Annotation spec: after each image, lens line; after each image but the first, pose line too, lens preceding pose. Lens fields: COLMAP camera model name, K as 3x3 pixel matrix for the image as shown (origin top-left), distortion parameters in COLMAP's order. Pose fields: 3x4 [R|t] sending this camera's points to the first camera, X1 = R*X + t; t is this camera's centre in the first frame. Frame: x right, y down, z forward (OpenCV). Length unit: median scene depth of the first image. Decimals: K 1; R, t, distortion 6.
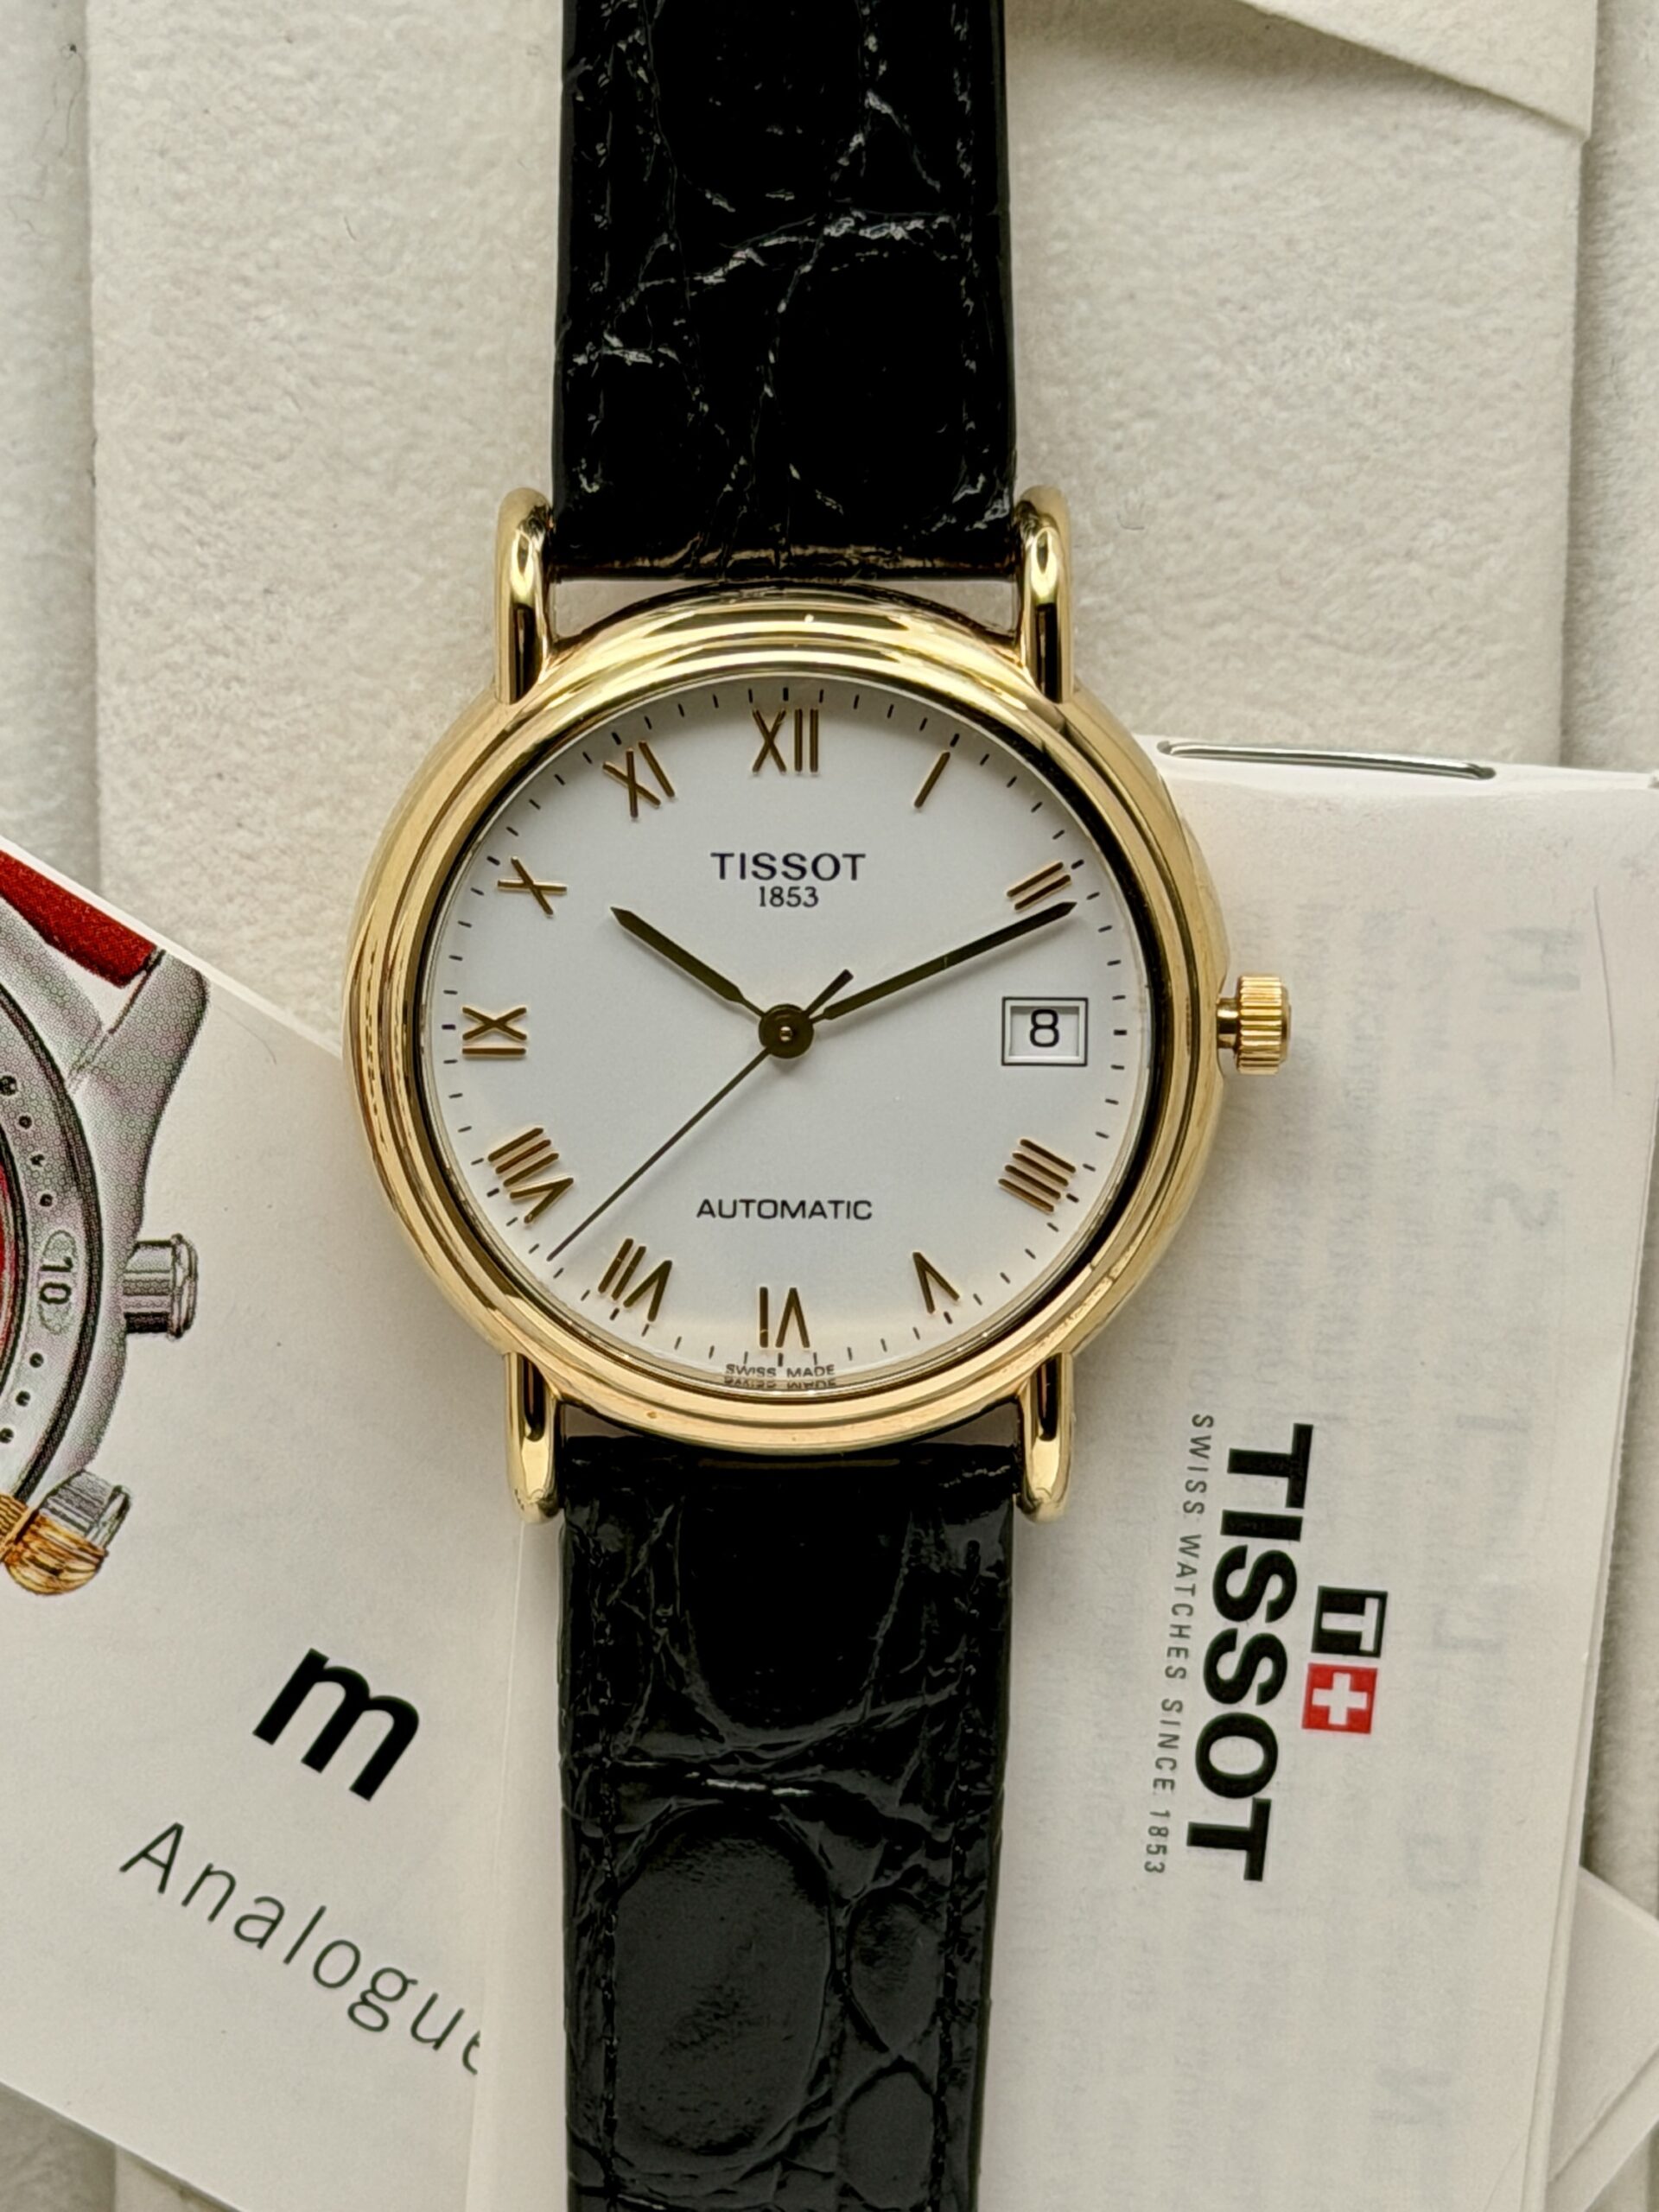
lens RADIAL K [[7247.8, 0, 819.7], [0, 7247.8, 1138.3], [0, 0, 1]] dist [0.008149, -0.177665]
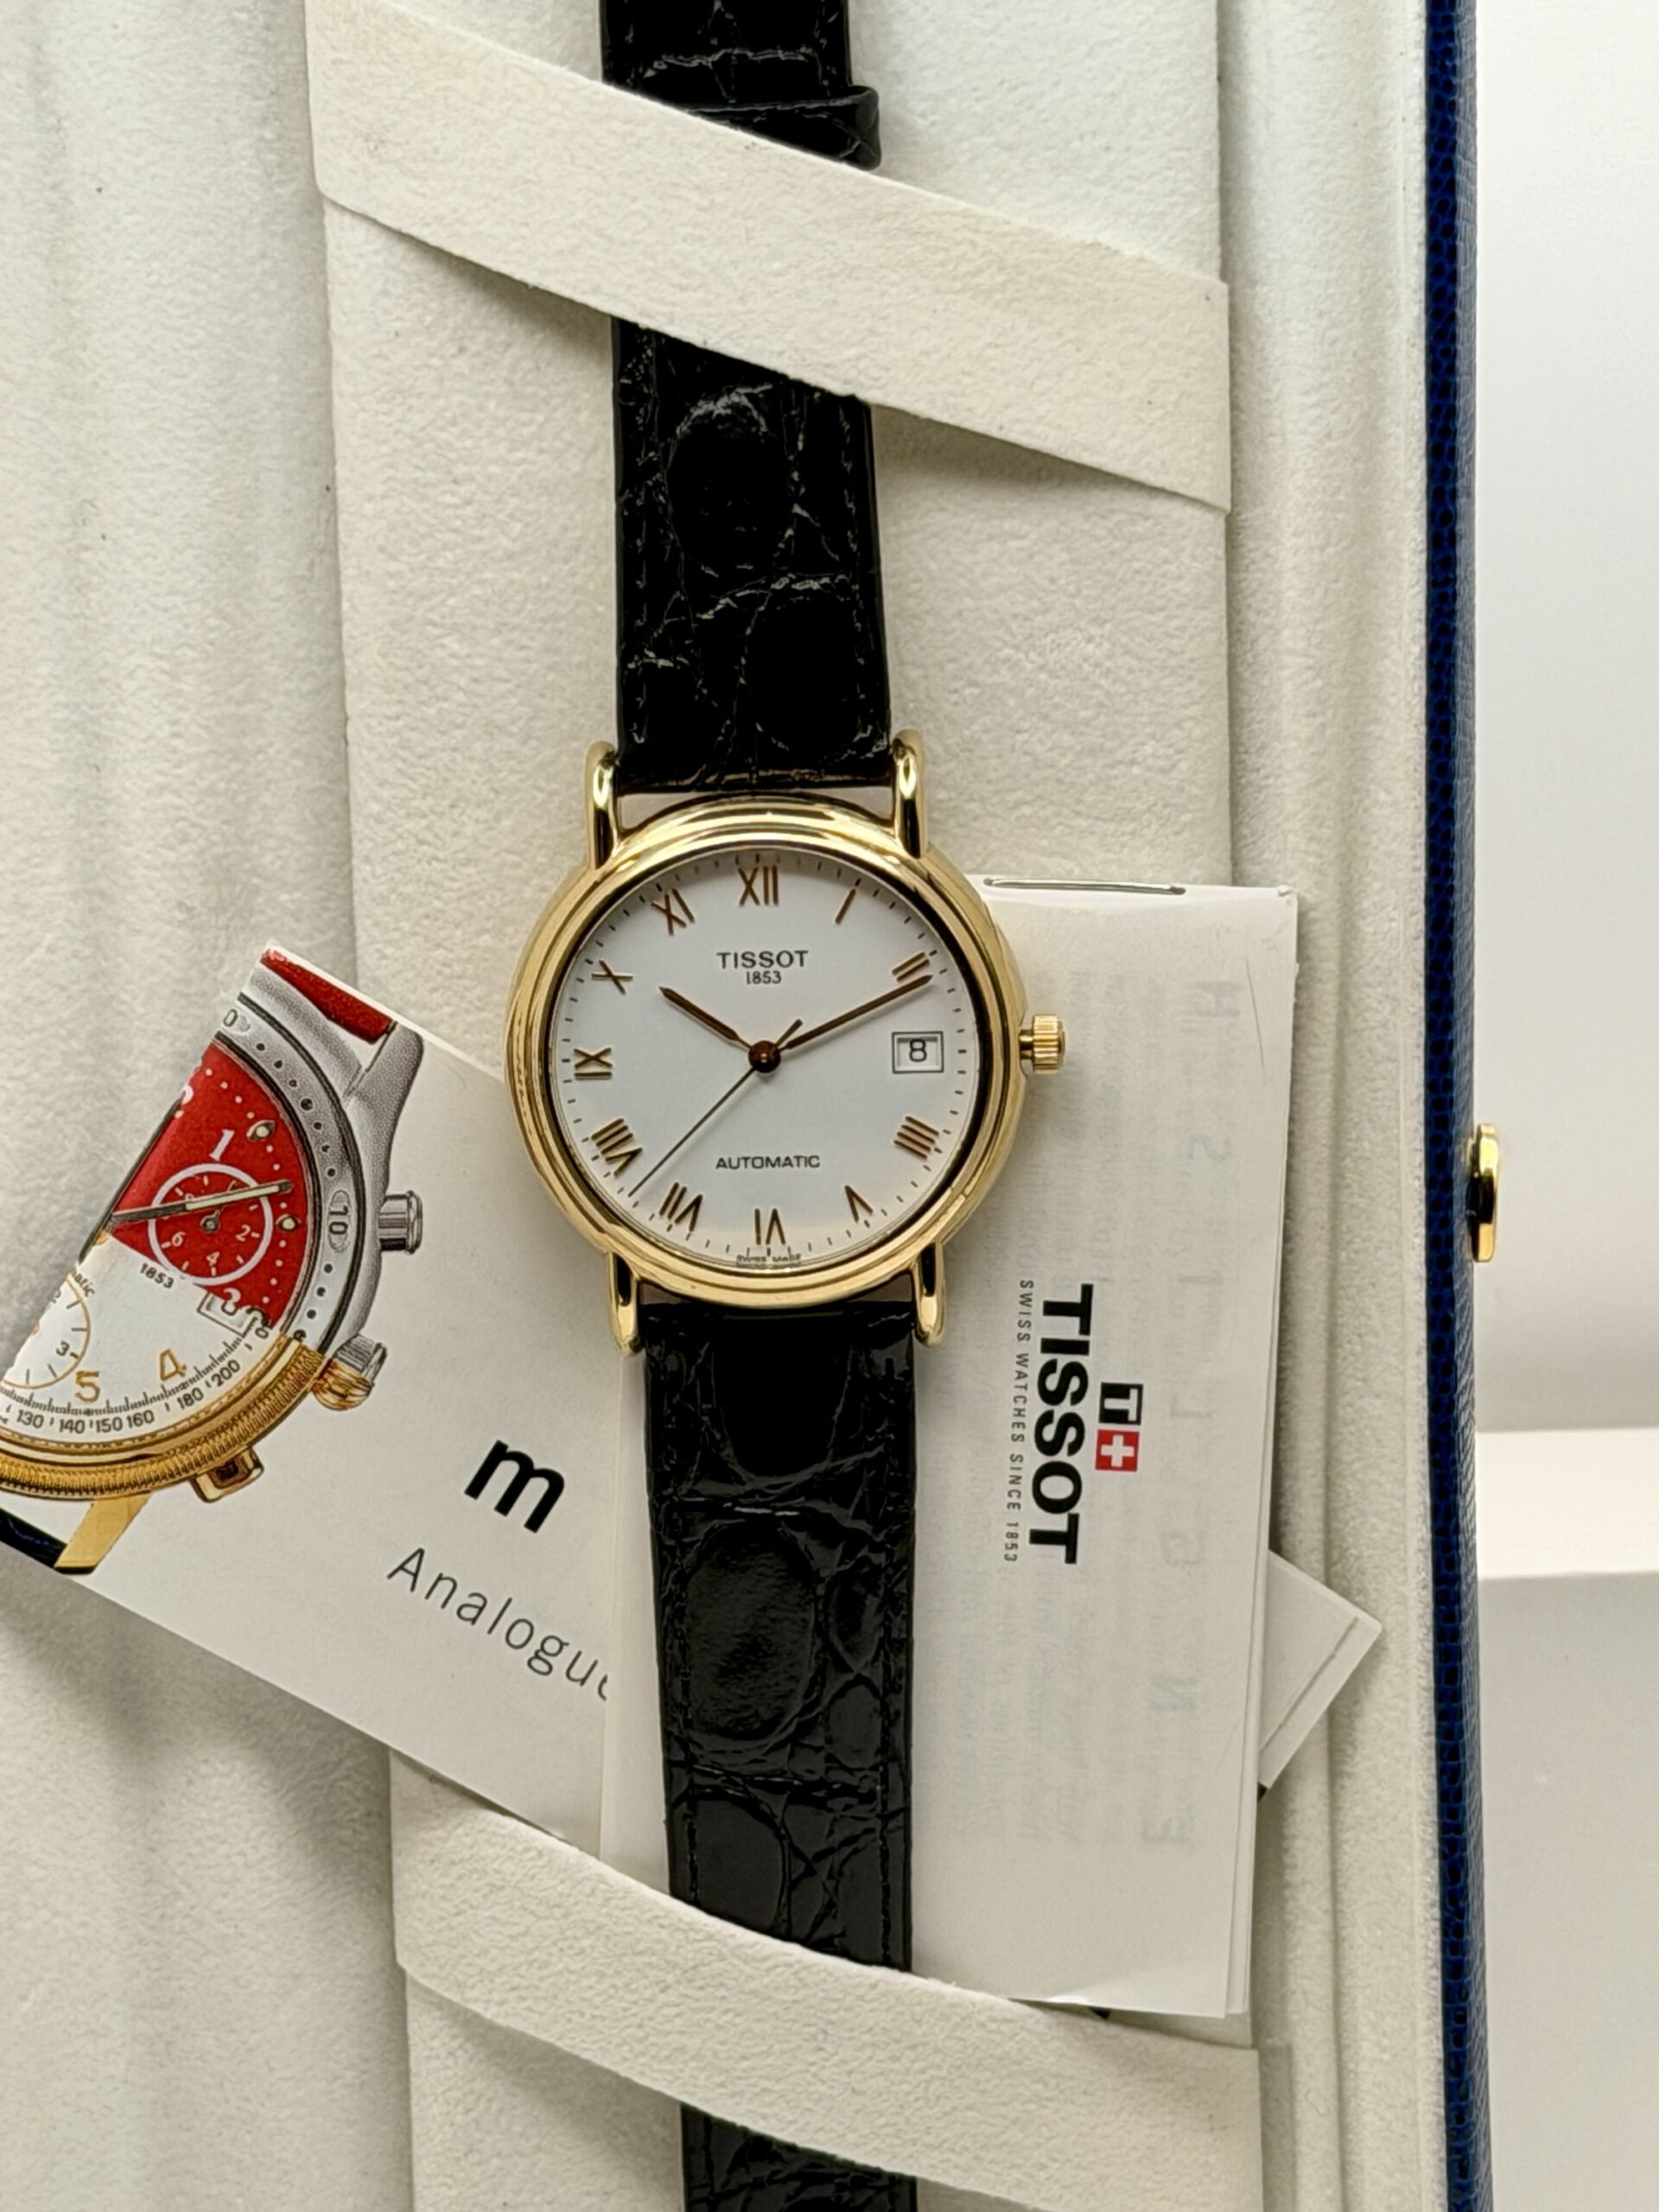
lens RADIAL K [[6836.1, 0, 829.5], [0, 6836.1, 1106.0], [0, 0, 1]] dist [-0.120966, -0.211943]
pose [[0.999156, -0.031091, -0.026851, 0.051732], [0.030620, 0.999373, -0.017785, 0.024951], [0.027387, 0.016948, 0.999481, -0.581252]]
